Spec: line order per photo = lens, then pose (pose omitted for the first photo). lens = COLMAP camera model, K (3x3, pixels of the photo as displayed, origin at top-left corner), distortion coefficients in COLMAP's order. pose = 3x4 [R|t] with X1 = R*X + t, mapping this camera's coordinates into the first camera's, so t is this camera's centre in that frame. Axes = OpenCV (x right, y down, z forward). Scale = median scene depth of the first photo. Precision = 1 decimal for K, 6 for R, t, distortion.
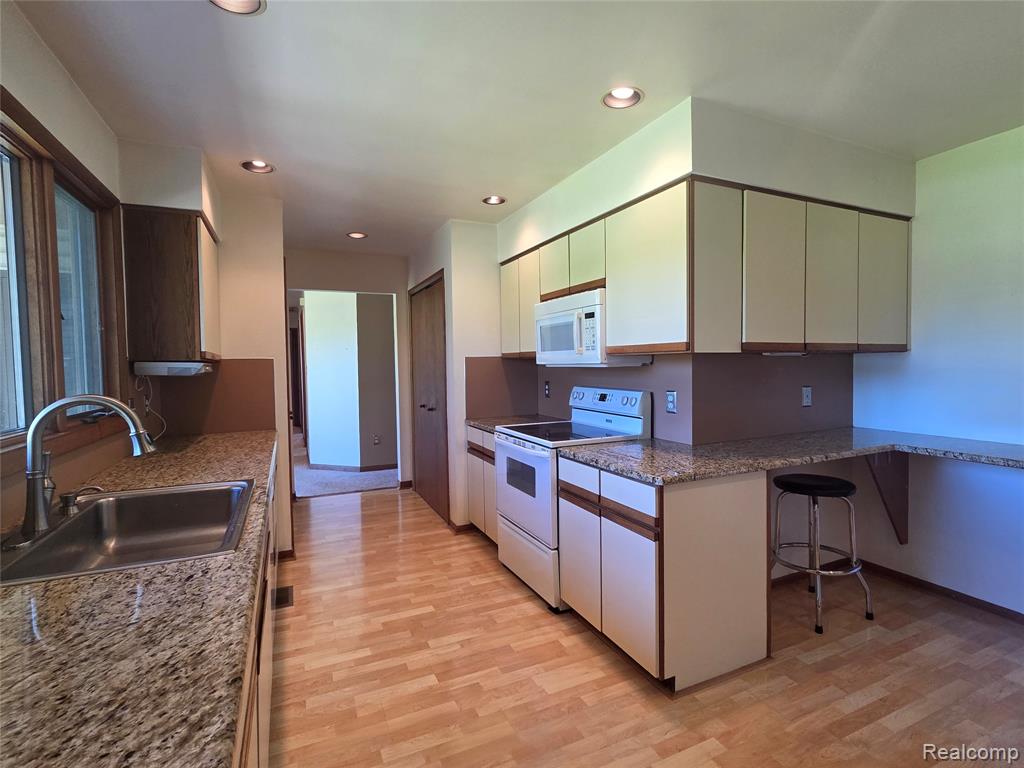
lens RADIAL K [[504.0, 0, 525.6], [0, 504.0, 378.9], [0, 0, 1]] dist [-0.000760, 0.003265]
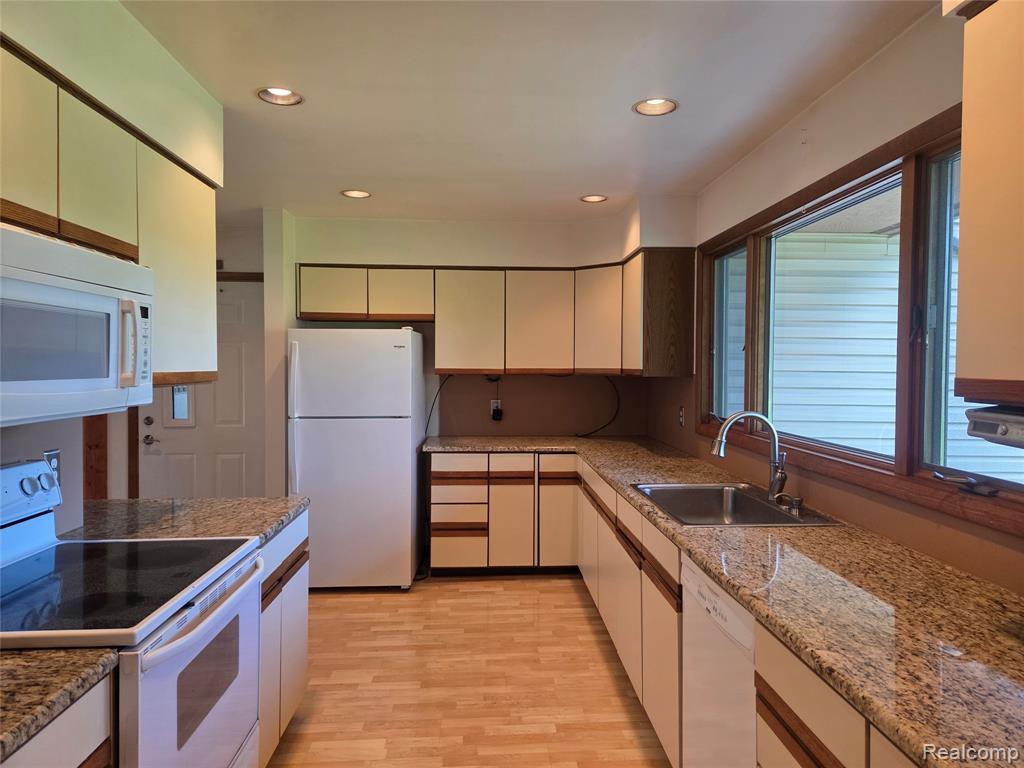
lens RADIAL K [[684.7, 0, 519.1], [0, 684.7, 380.8], [0, 0, 1]] dist [0.060932, -0.036967]
pose [[-0.925760, 0.002093, 0.378107, -0.517670], [0.022033, 0.998584, 0.048419, -0.084371], [-0.377470, 0.053155, -0.924495, 1.570827]]
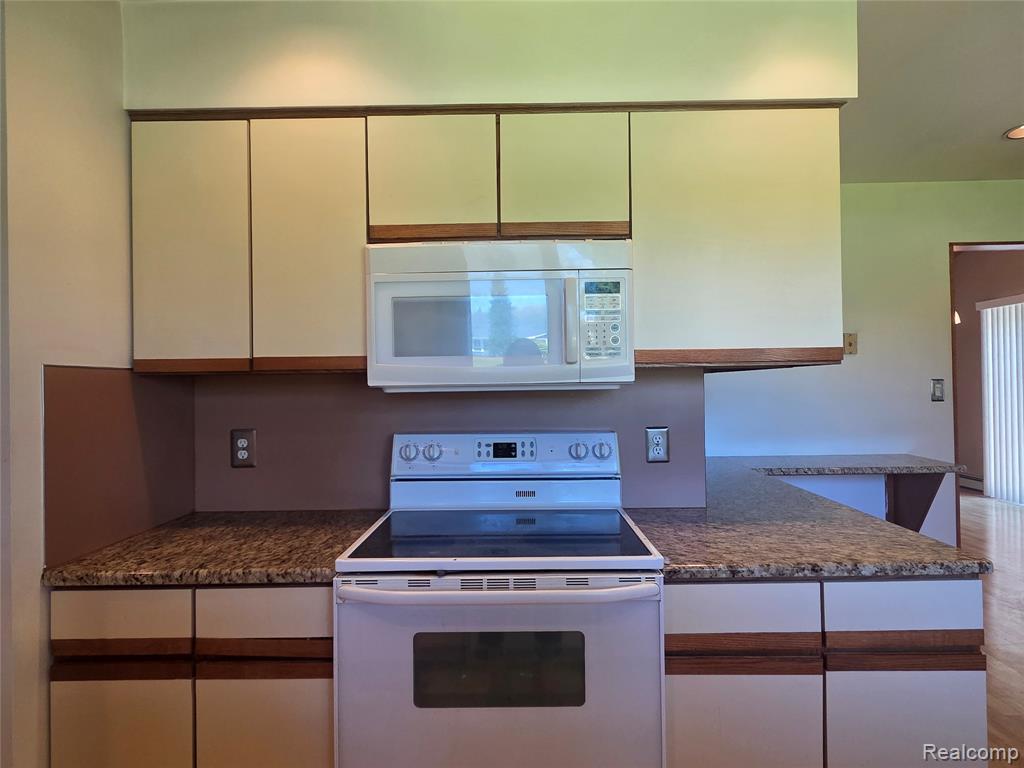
lens RADIAL K [[576.6, 0, 518.5], [0, 576.6, 382.2], [0, 0, 1]] dist [0.001907, 0.001658]
pose [[0.433180, 0.018514, 0.901117, -0.447747], [0.037852, 0.998533, -0.038711, -0.011654], [-0.900512, 0.050878, 0.431844, 0.861315]]
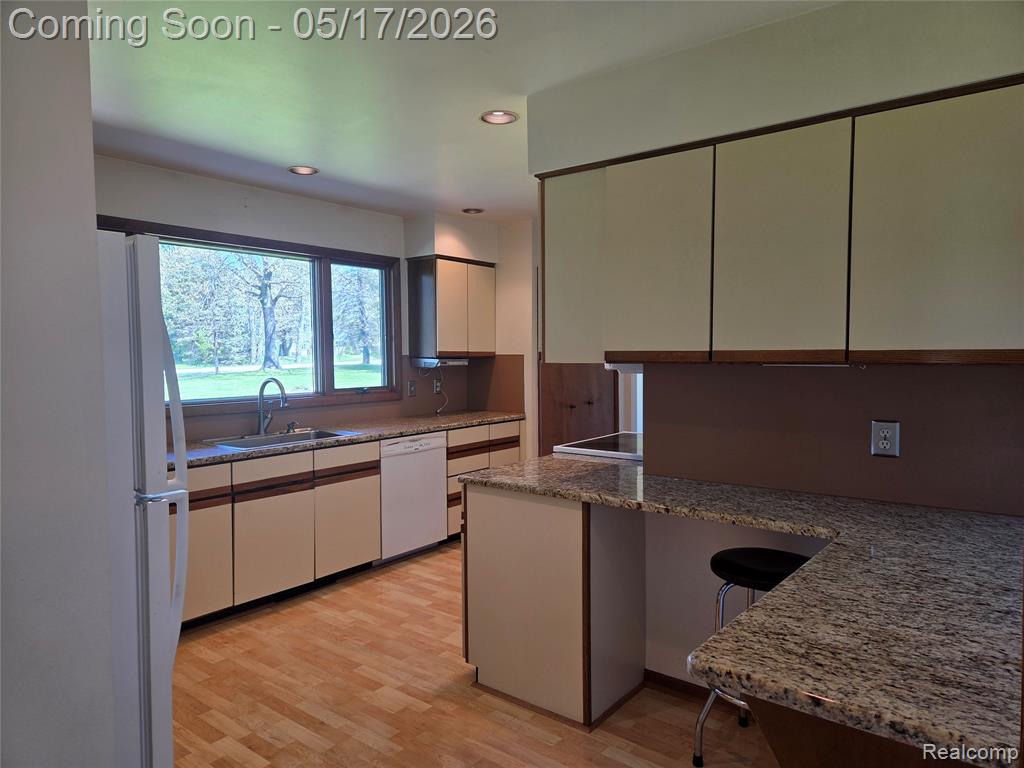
lens RADIAL K [[684.7, 0, 508.4], [0, 684.7, 385.3], [0, 0, 1]] dist [0.060932, -0.036967]
pose [[0.440157, 0.055162, -0.896225, 1.187302], [-0.024957, 0.998477, 0.049199, -0.057221], [0.897574, 0.000712, 0.440863, 0.309325]]
